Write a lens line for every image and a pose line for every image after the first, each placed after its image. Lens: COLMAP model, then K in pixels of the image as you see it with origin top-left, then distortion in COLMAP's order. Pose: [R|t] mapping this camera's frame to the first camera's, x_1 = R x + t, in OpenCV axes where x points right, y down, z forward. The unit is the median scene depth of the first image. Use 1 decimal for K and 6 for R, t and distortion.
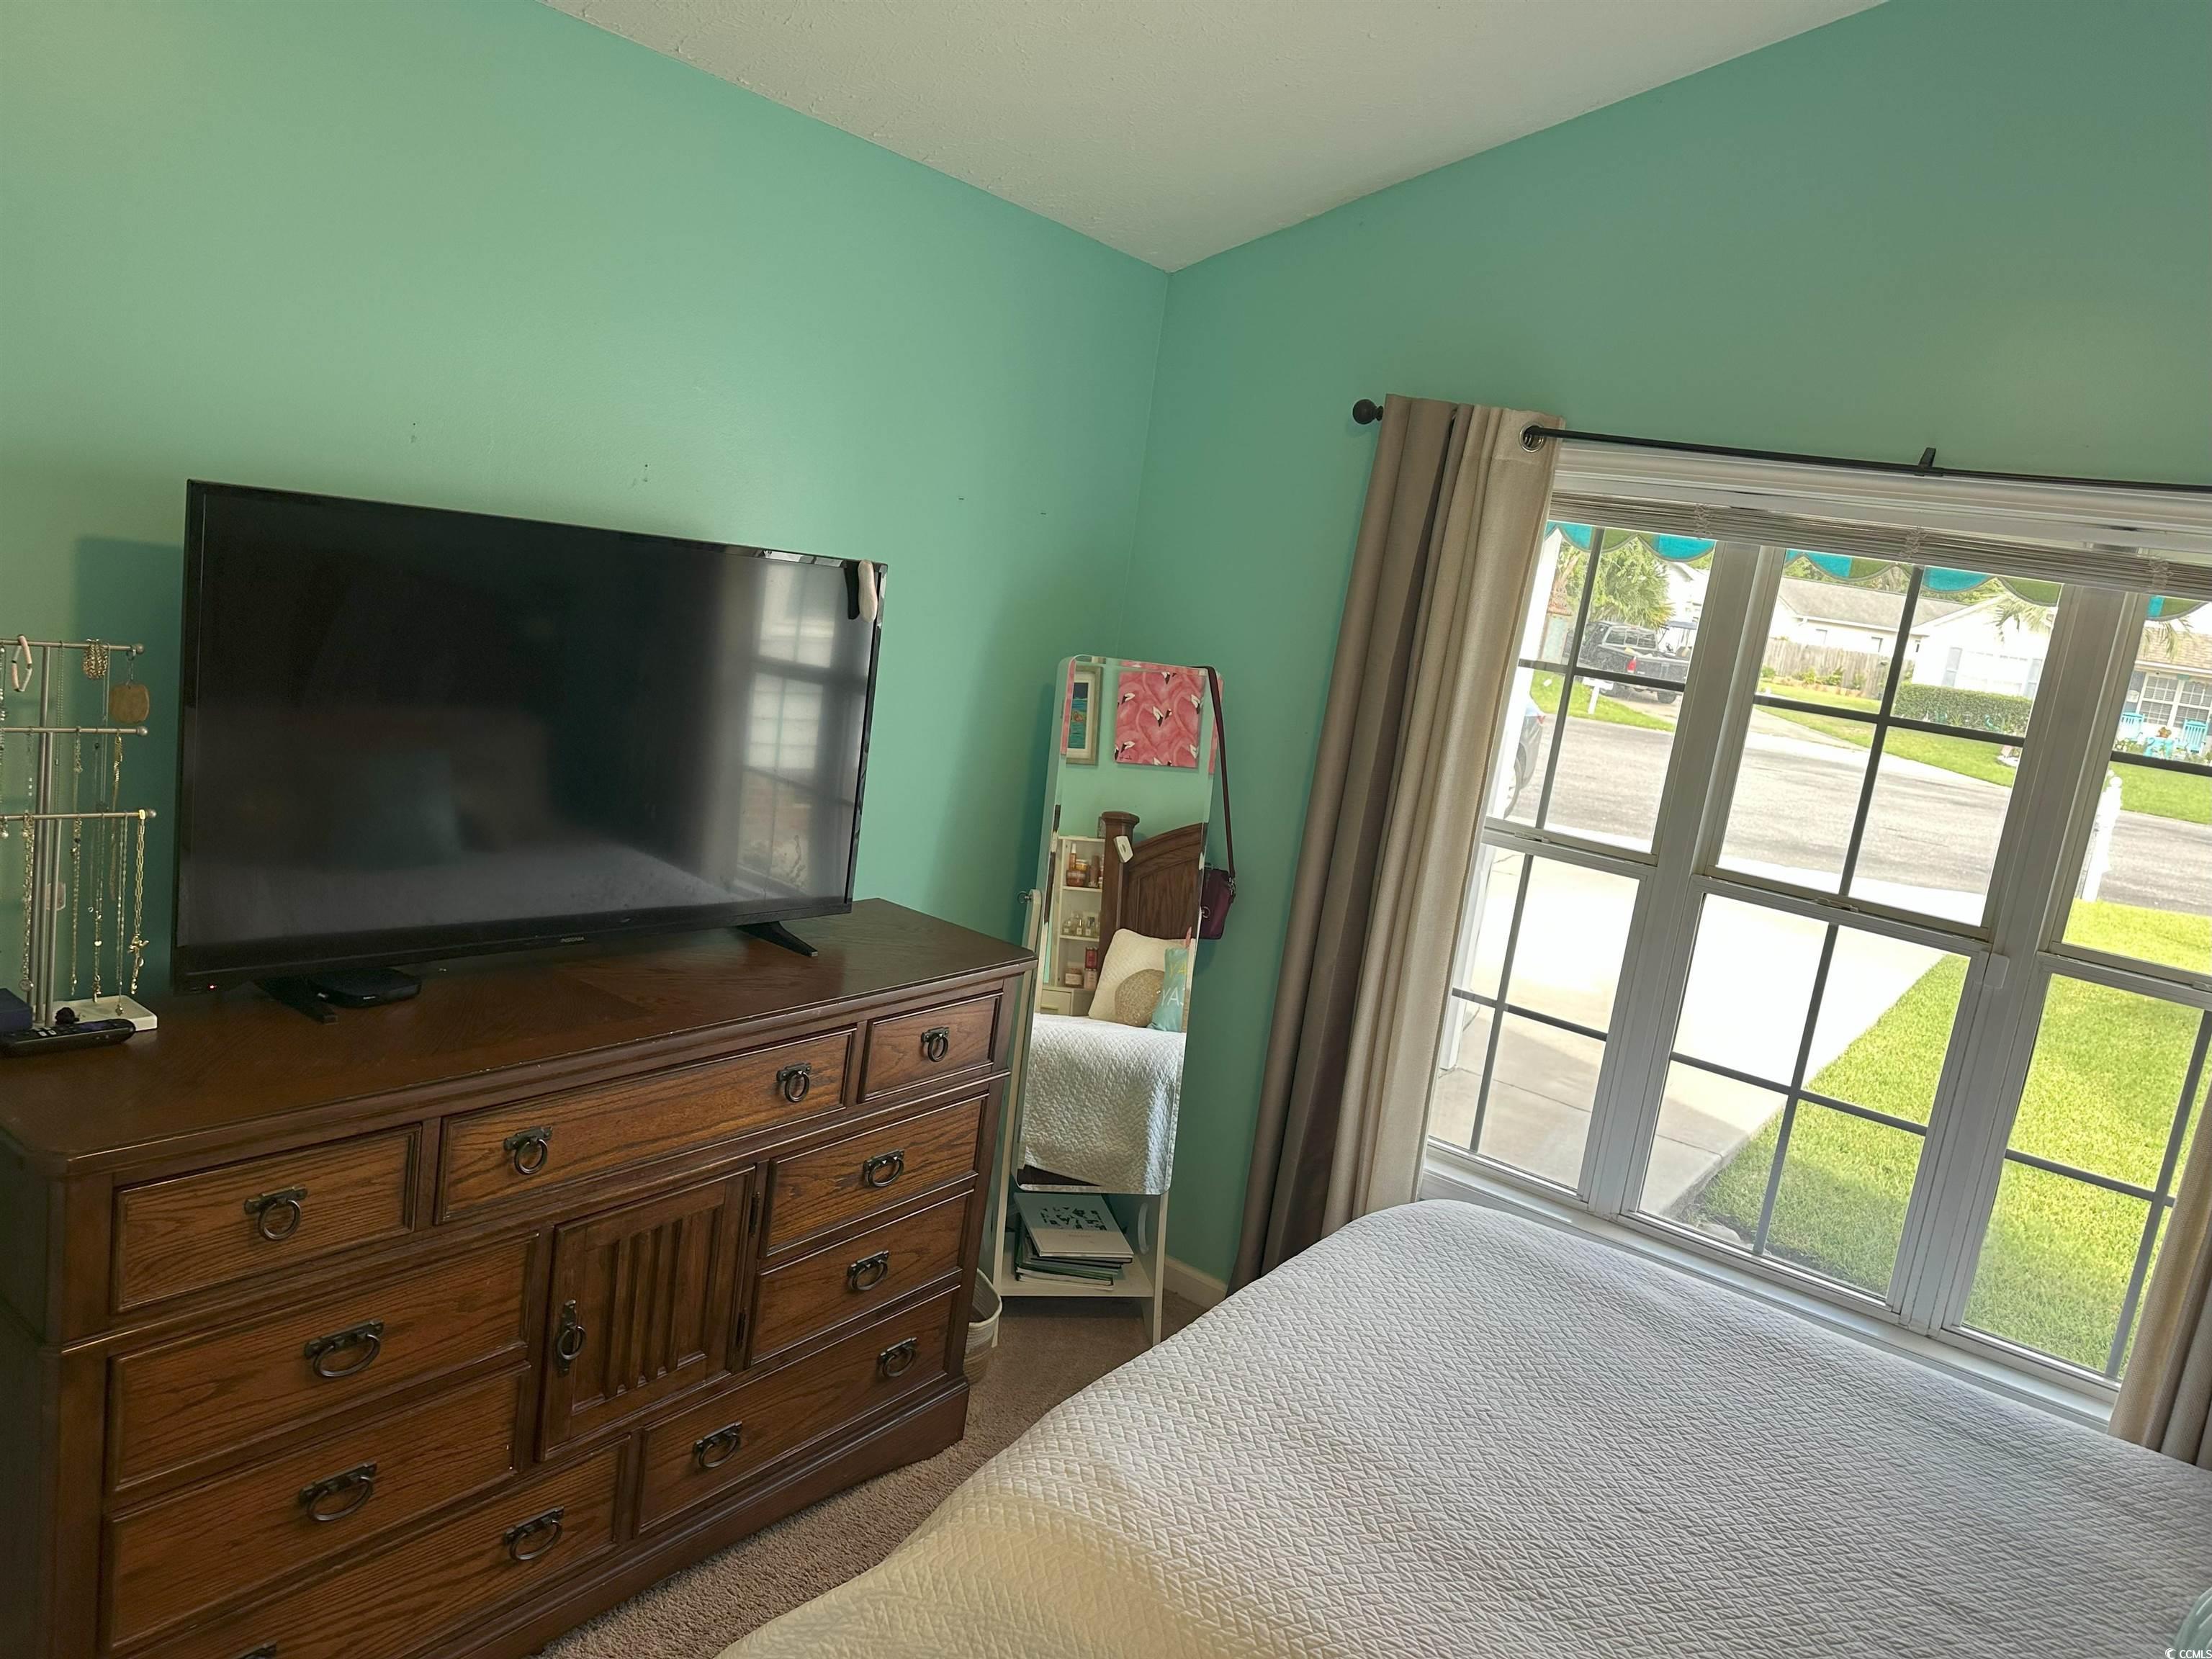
lens RADIAL K [[1525.6, 0, 1110.7], [0, 1525.6, 827.3], [0, 0, 1]] dist [0.010848, 0.003337]
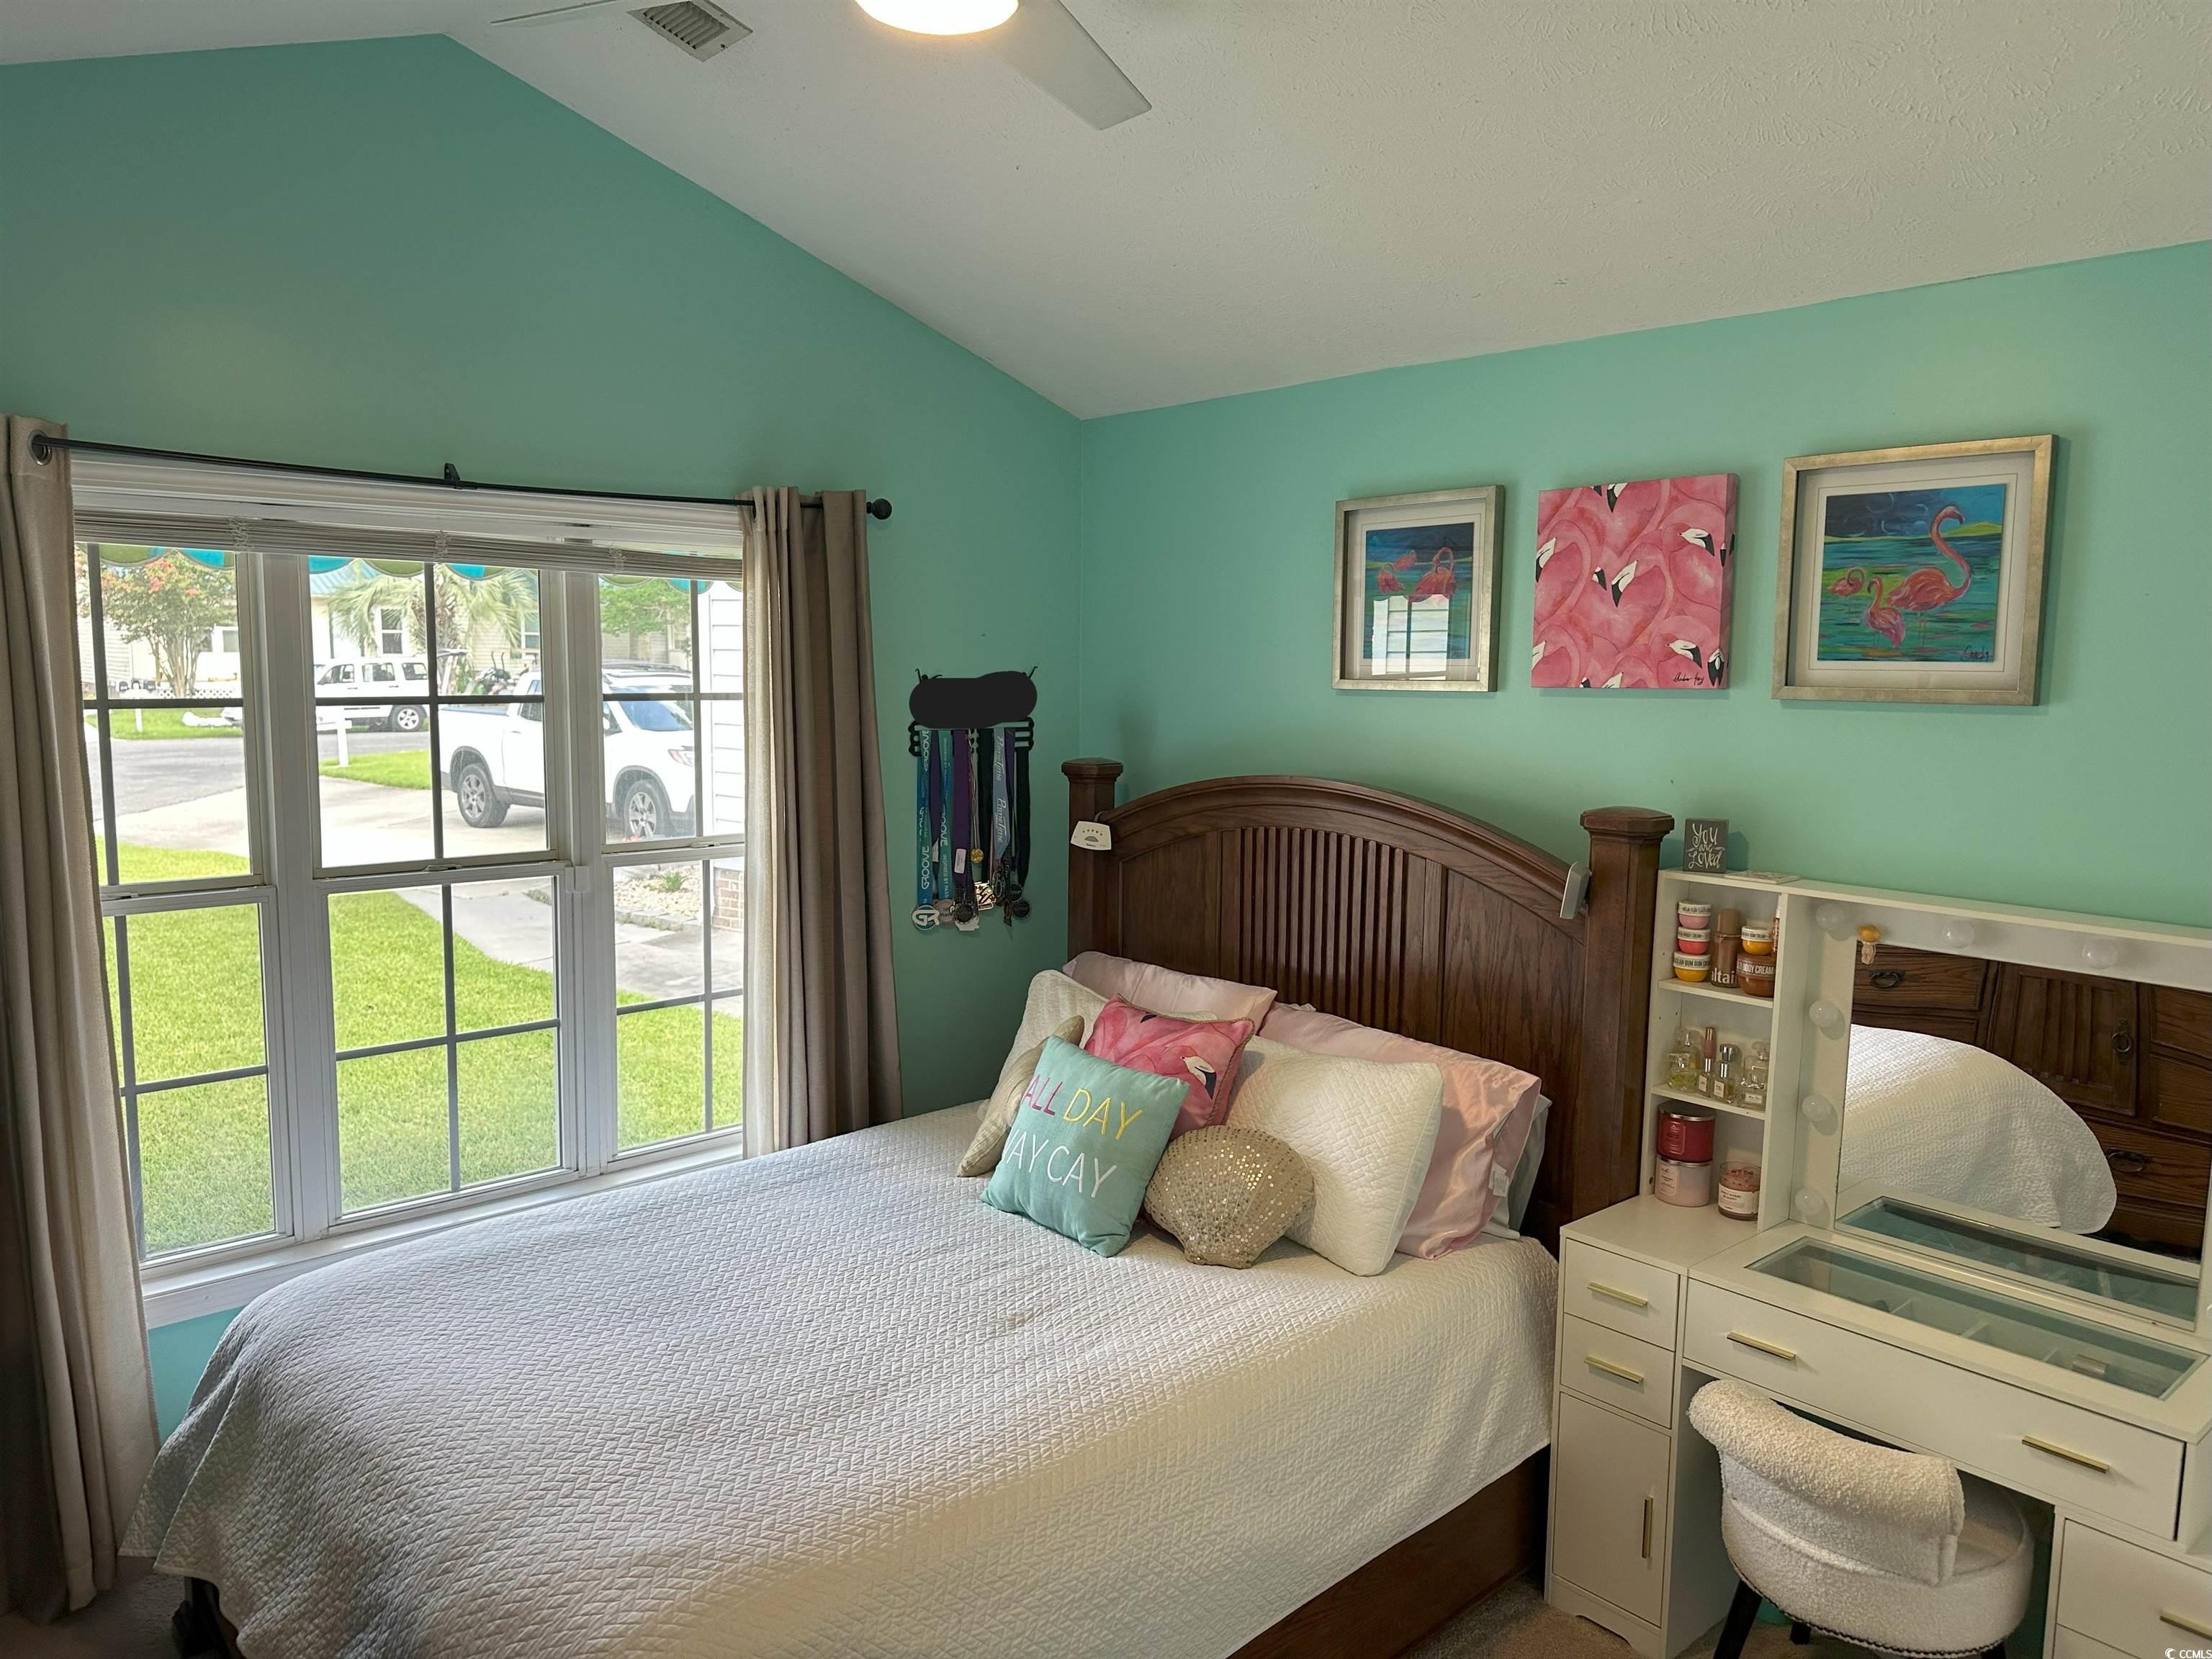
lens RADIAL K [[1525.6, 0, 1109.0], [0, 1525.6, 834.1], [0, 0, 1]] dist [0.010848, 0.003337]
pose [[0.222382, -0.255527, 0.940878, -0.472328], [0.192657, 0.957532, 0.214514, -0.120337], [-0.955735, 0.133563, 0.262167, 0.235047]]
